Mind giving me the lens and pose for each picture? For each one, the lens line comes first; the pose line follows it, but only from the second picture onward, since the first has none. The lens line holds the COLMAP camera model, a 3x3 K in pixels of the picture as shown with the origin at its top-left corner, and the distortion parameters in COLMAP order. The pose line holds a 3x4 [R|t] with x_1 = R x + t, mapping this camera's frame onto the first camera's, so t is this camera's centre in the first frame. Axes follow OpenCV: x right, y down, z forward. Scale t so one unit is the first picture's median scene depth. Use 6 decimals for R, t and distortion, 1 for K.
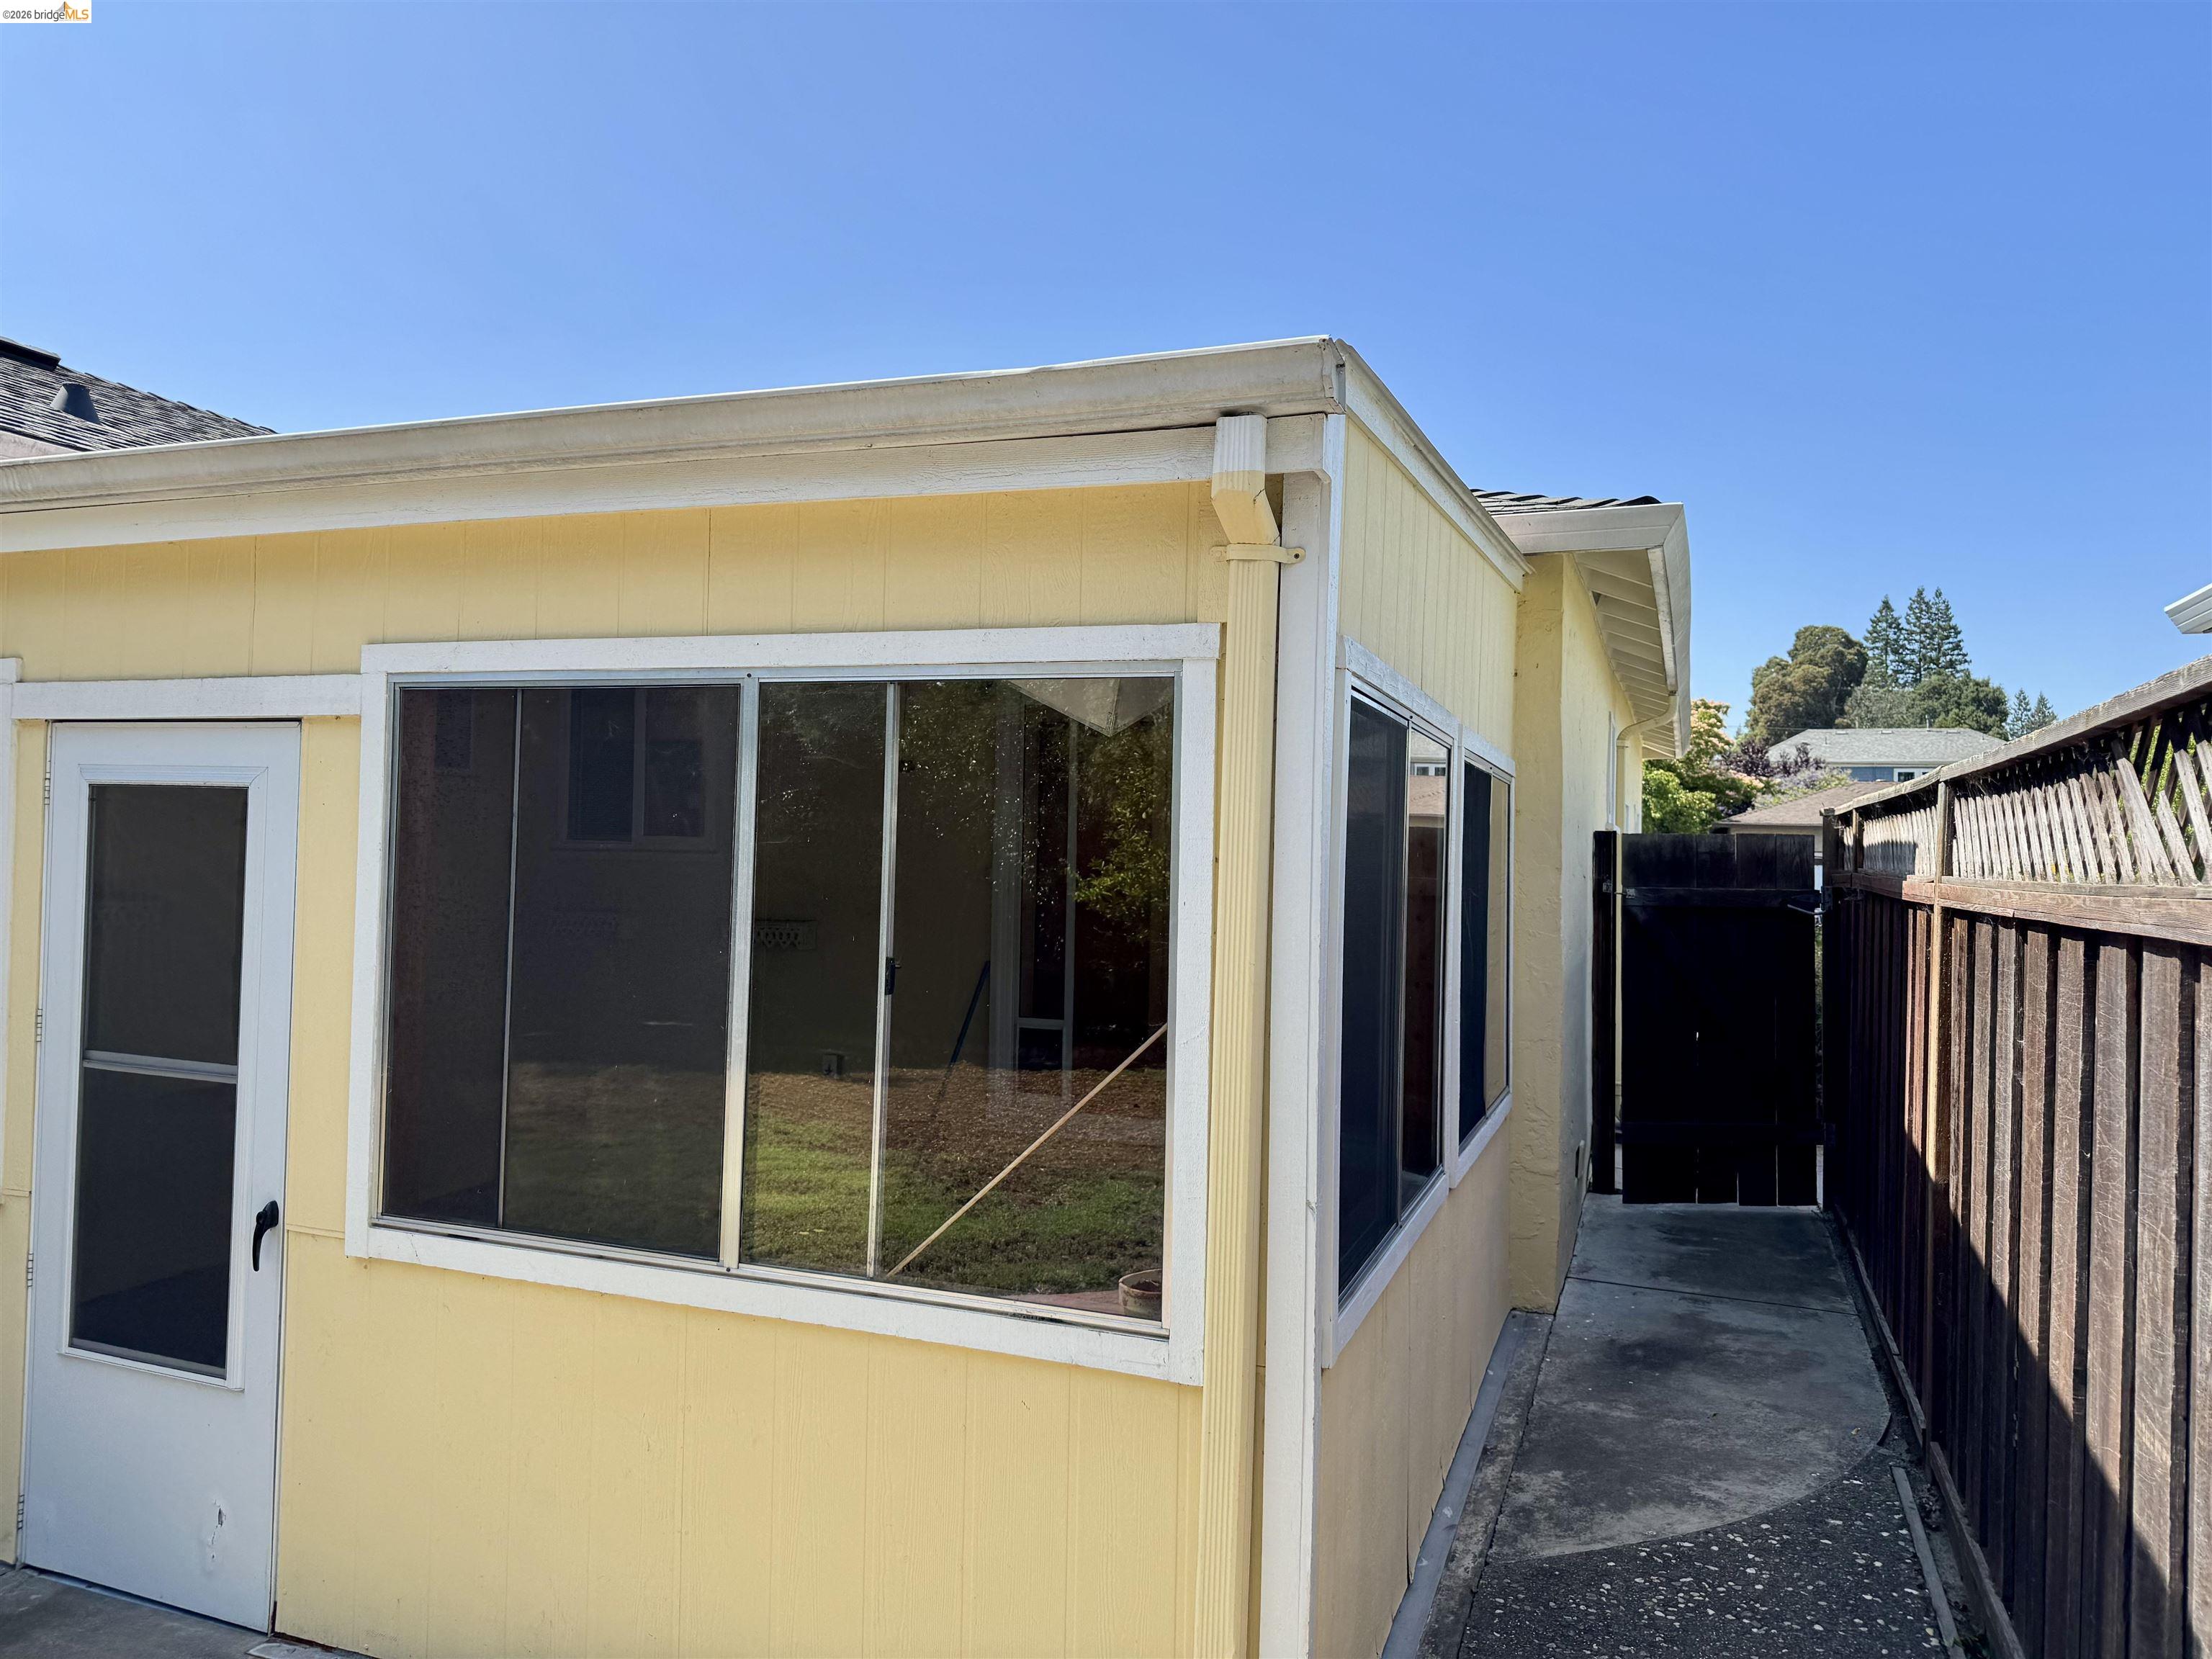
lens RADIAL K [[1501.4, 0, 1110.2], [0, 1501.4, 801.7], [0, 0, 1]] dist [0.064036, -0.096868]
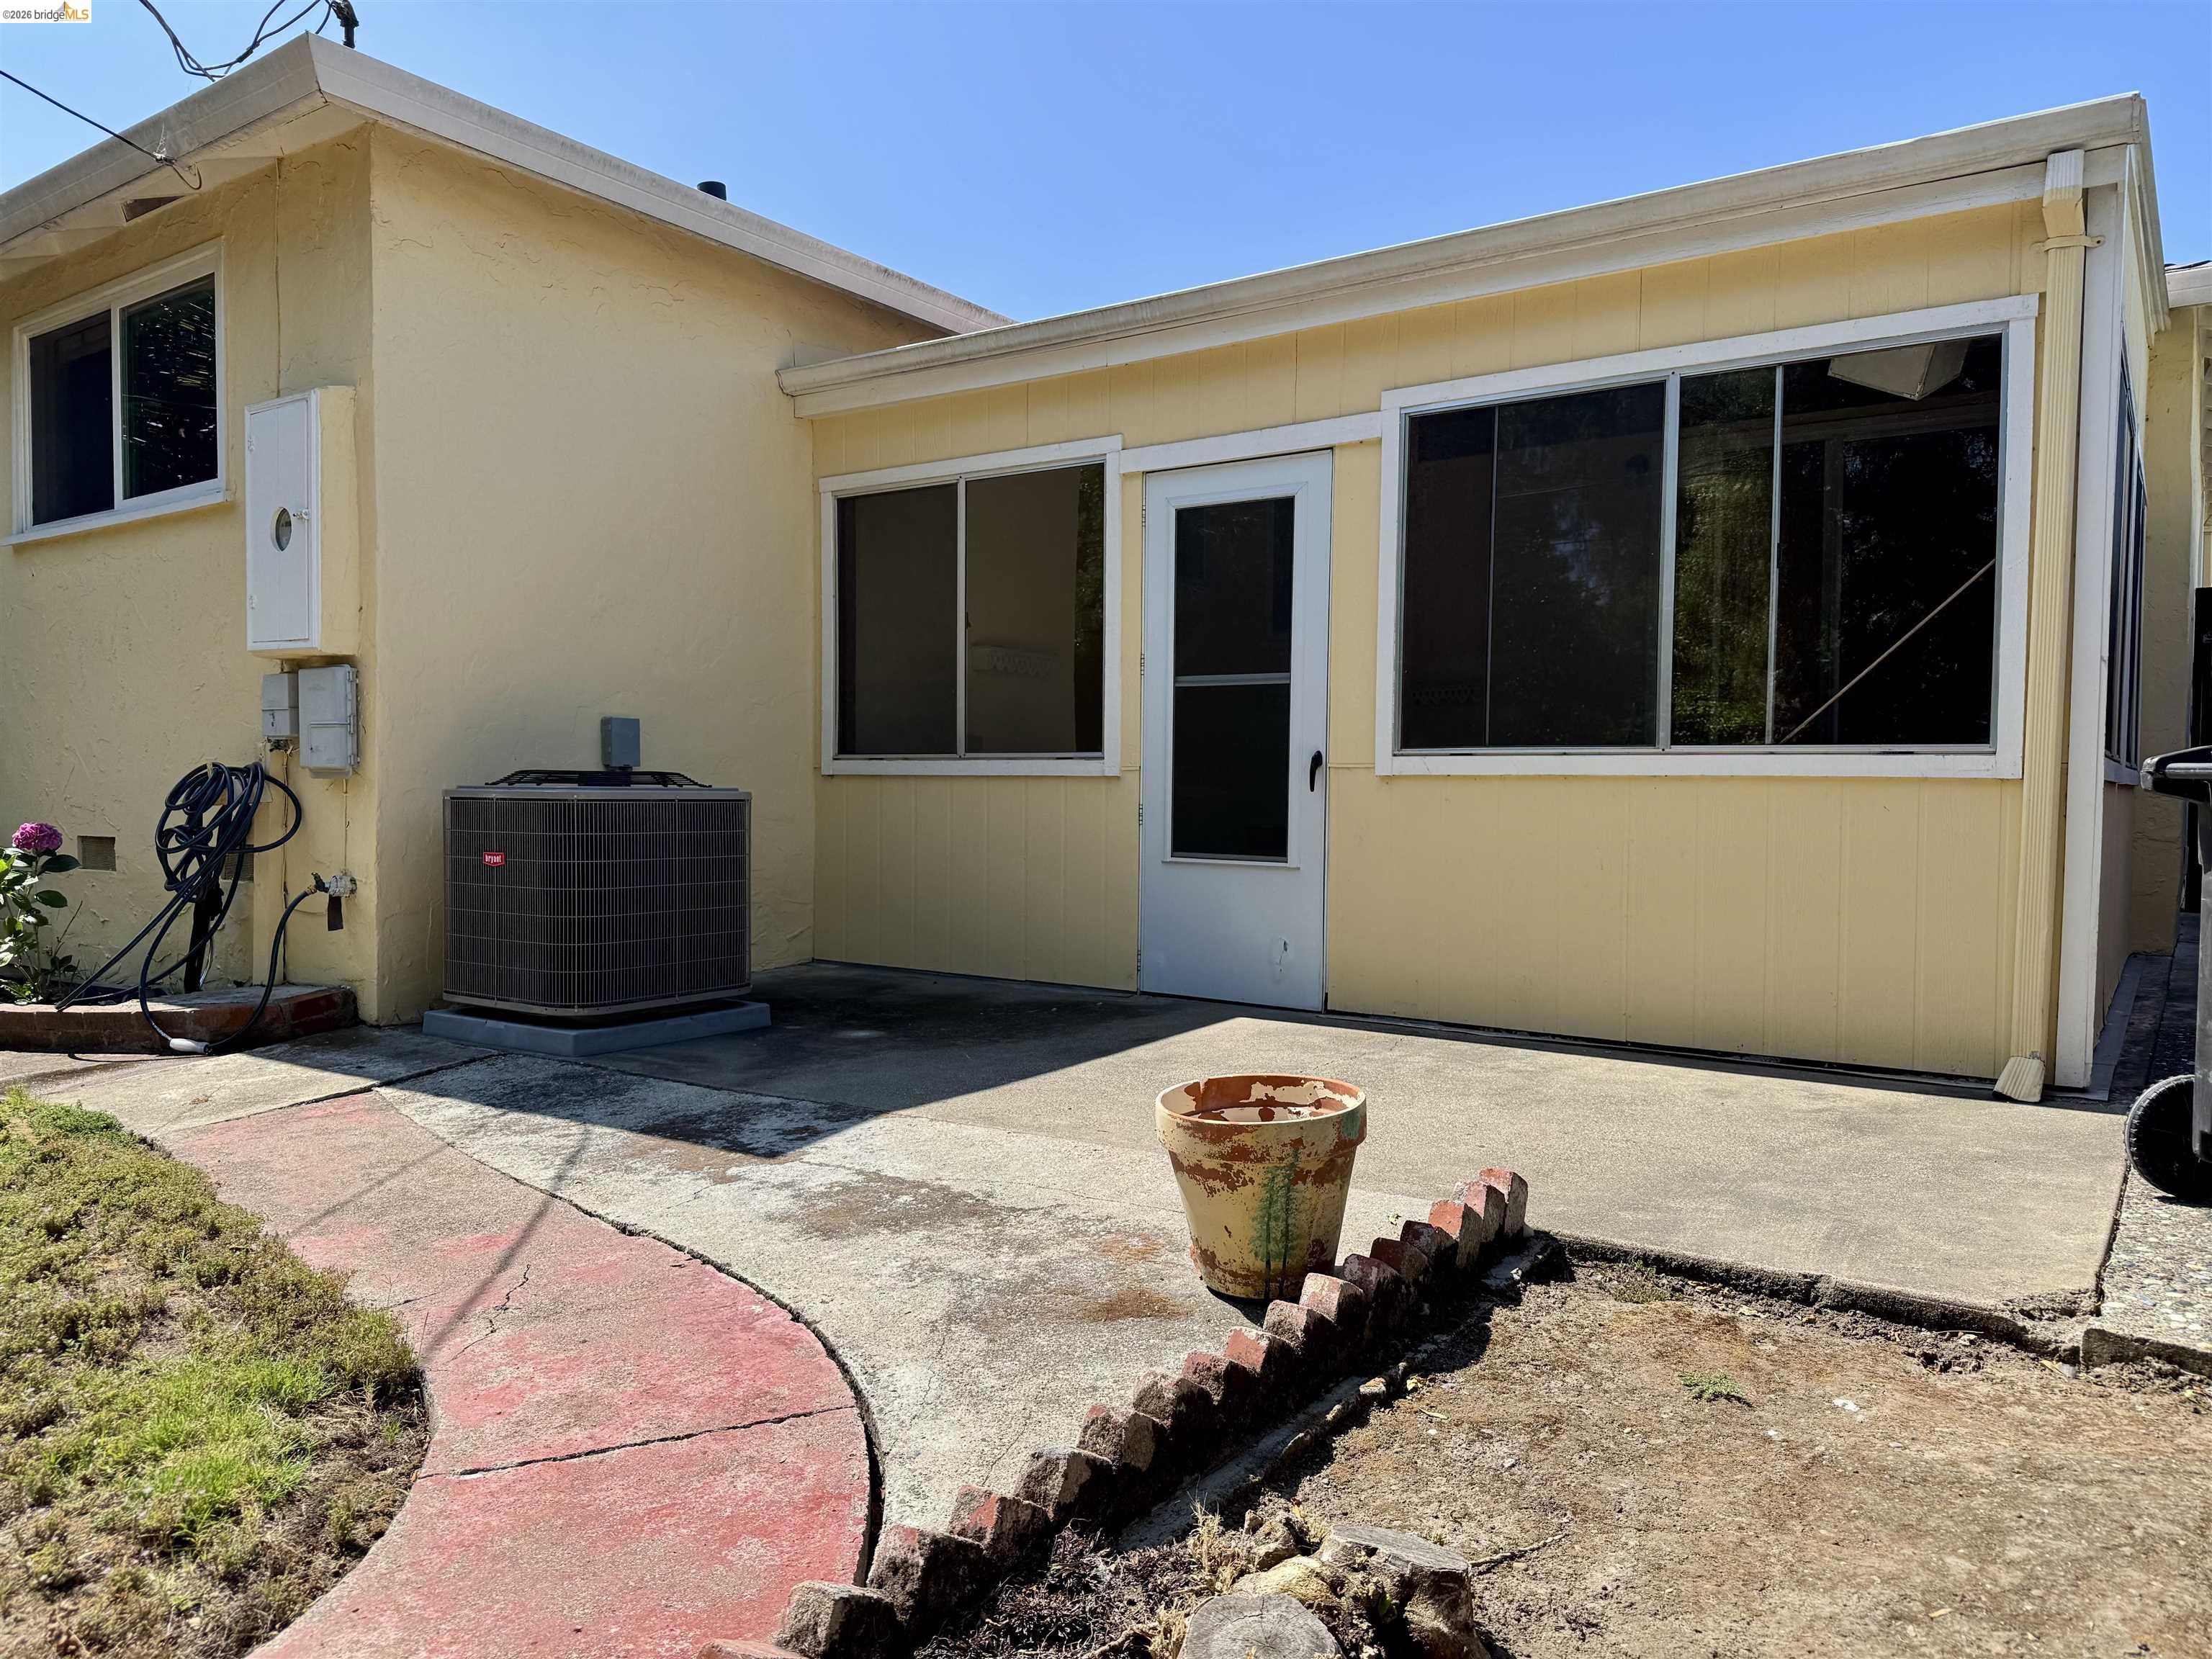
lens RADIAL K [[1522.4, 0, 1103.8], [0, 1522.4, 840.5], [0, 0, 1]] dist [0.074262, -0.095062]
pose [[0.963187, -0.003653, -0.268808, -0.376205], [0.021188, 0.997829, 0.062360, 0.283955], [0.267997, -0.065760, 0.961173, -0.720439]]
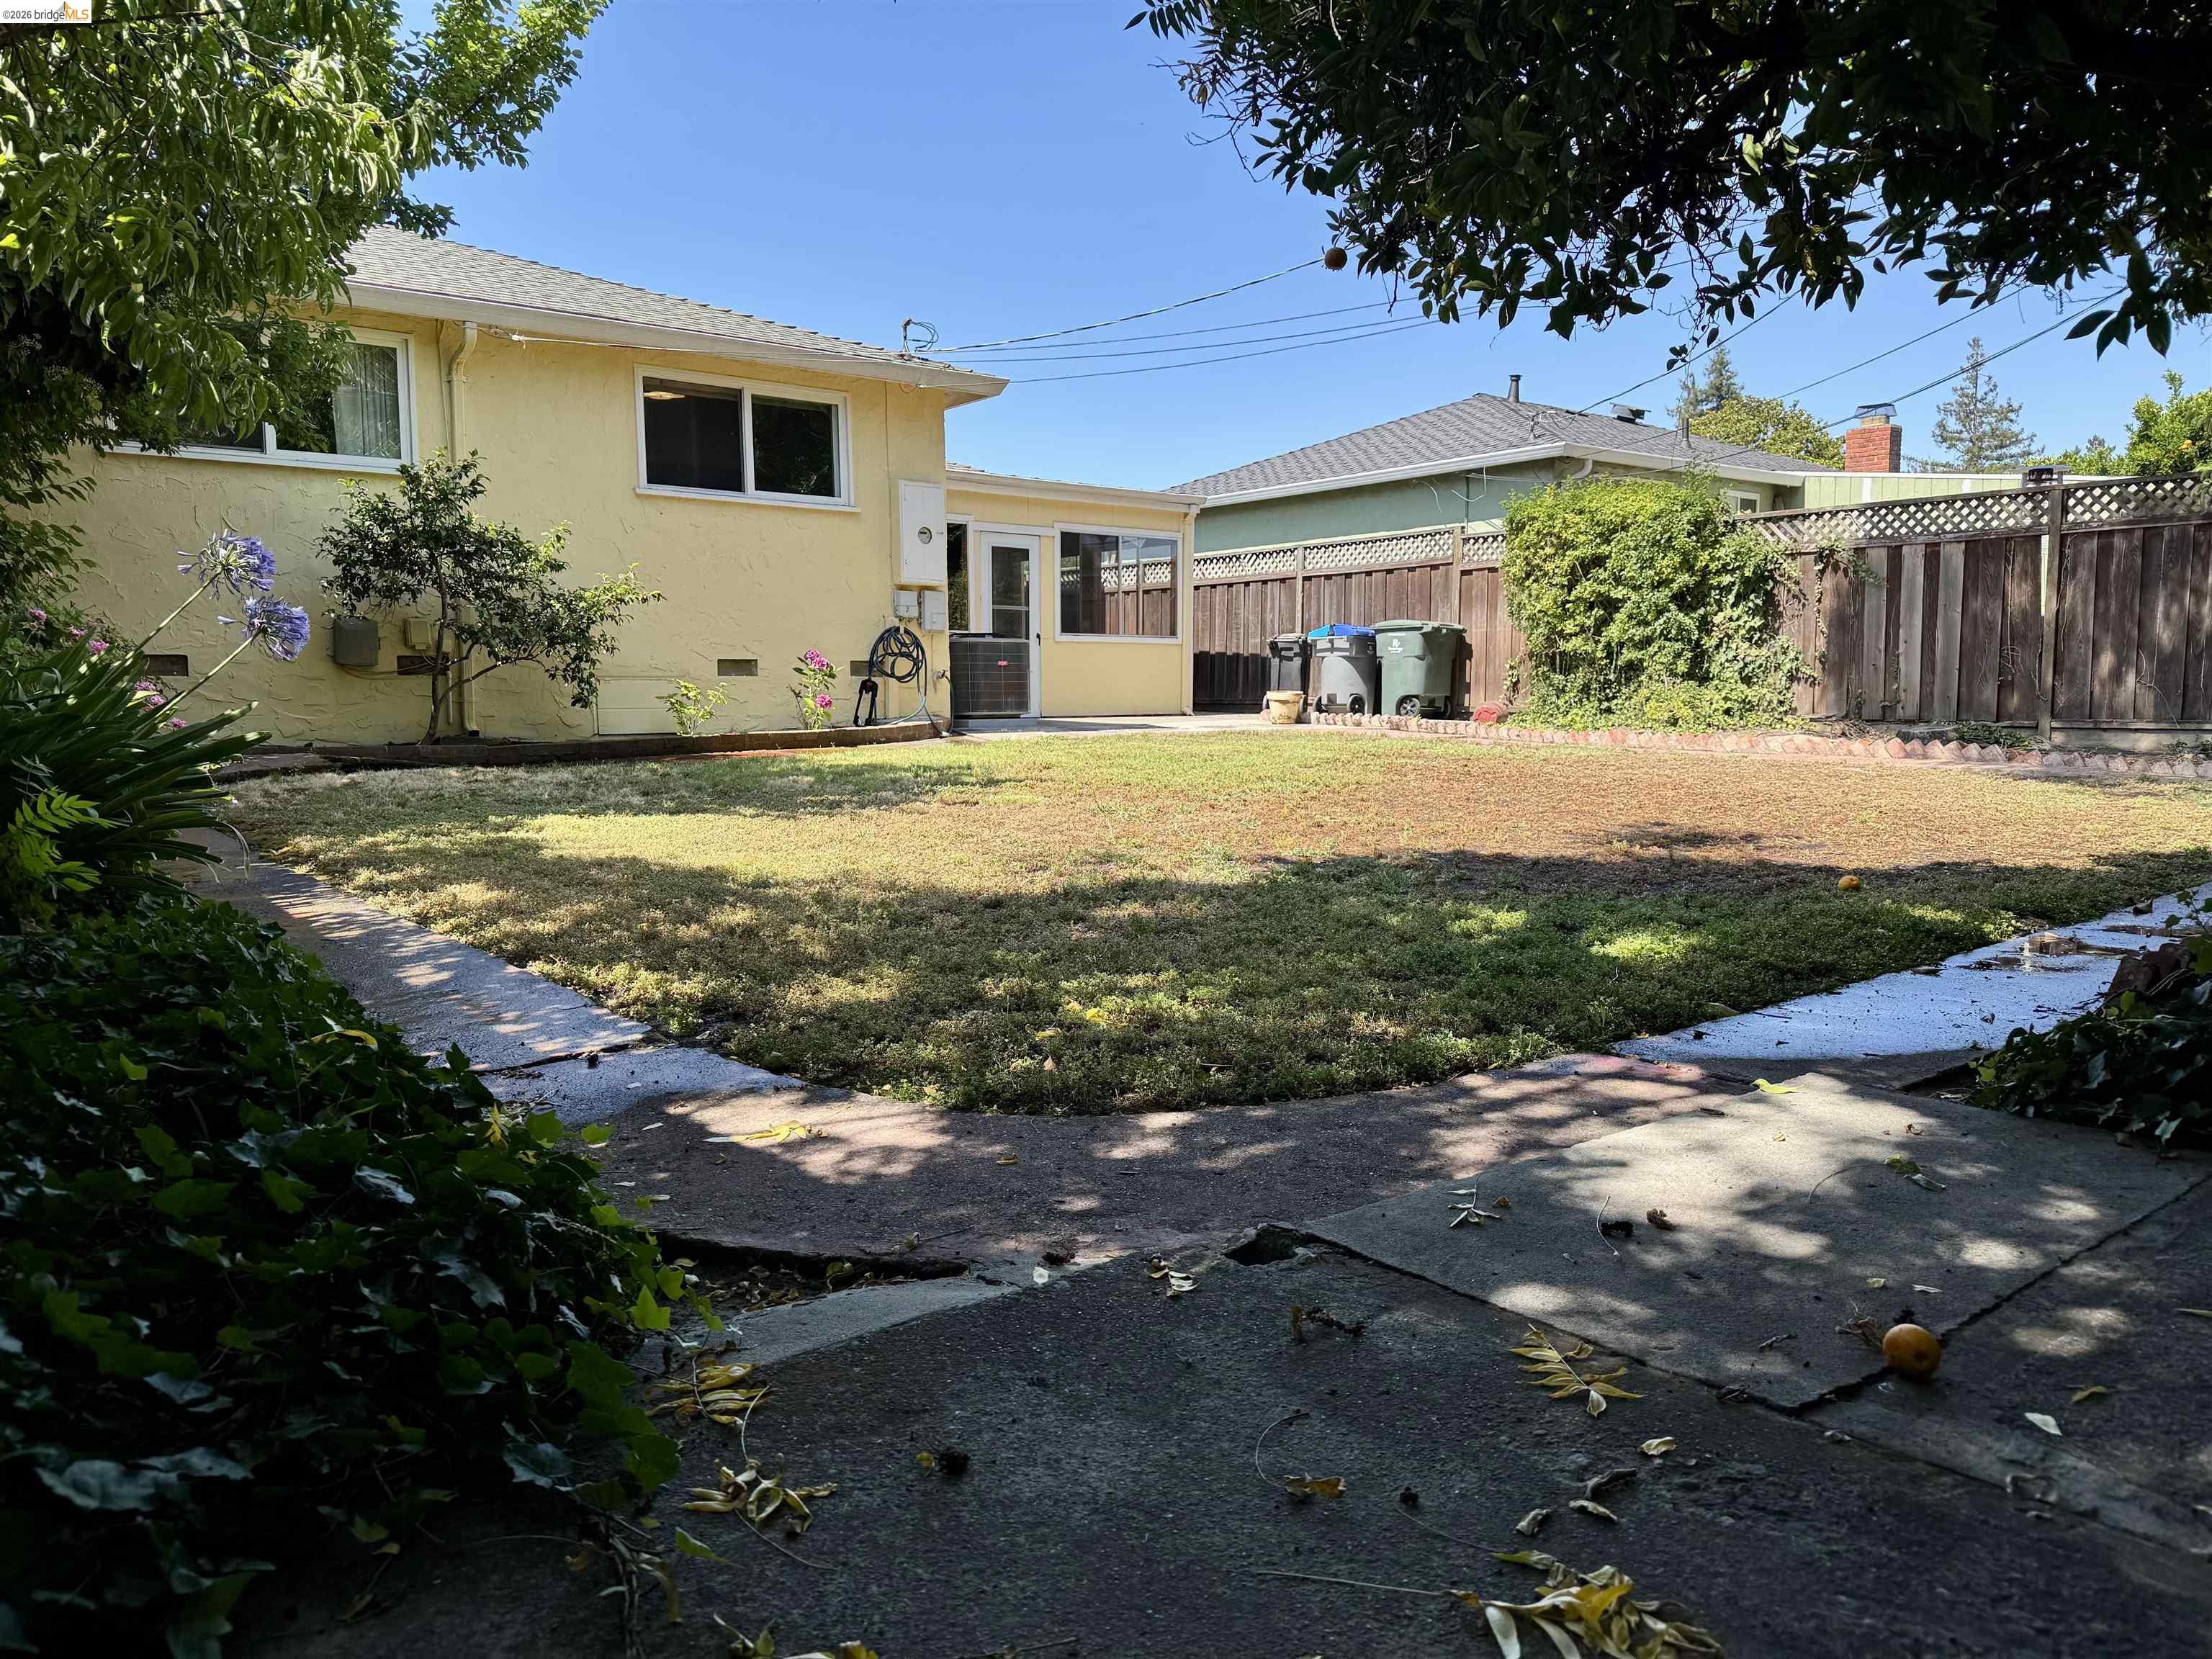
lens RADIAL K [[1525.3, 0, 1108.7], [0, 1525.3, 832.9], [0, 0, 1]] dist [0.092223, -0.120430]
pose [[0.512370, -0.108033, 0.851942, -5.509790], [-0.008102, 0.991403, 0.130591, 0.290429], [-0.858727, -0.073813, 0.507090, -2.092667]]
